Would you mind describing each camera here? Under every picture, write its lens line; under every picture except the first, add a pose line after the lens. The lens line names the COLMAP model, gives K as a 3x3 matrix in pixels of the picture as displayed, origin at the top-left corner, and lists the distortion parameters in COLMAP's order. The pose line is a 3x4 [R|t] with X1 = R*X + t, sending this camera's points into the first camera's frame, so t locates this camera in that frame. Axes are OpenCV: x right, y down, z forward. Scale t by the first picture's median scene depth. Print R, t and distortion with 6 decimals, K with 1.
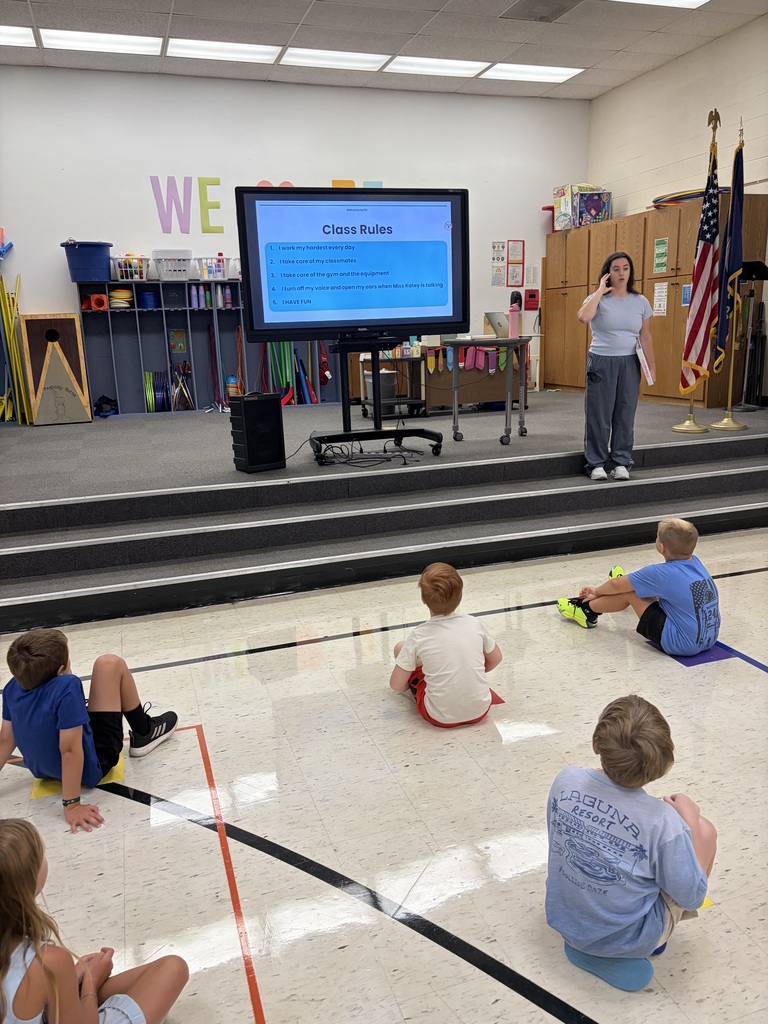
lens RADIAL K [[775.5, 0, 384.3], [0, 775.5, 511.4], [0, 0, 1]] dist [0.002927, -0.009021]
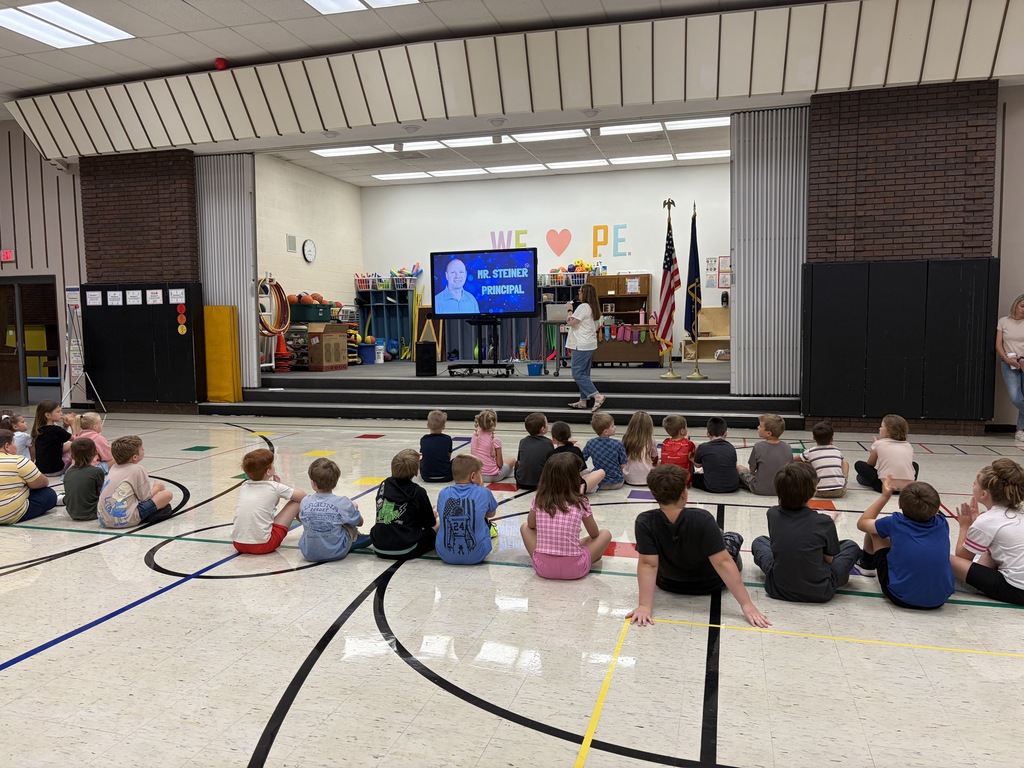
lens RADIAL K [[775.5, 0, 509.7], [0, 775.5, 382.8], [0, 0, 1]] dist [0.002927, -0.009021]
pose [[0.830705, 0.063261, -0.553106, 0.834925], [-0.142671, 0.984534, -0.101672, 0.104718], [0.538120, 0.163372, 0.826883, -0.461624]]
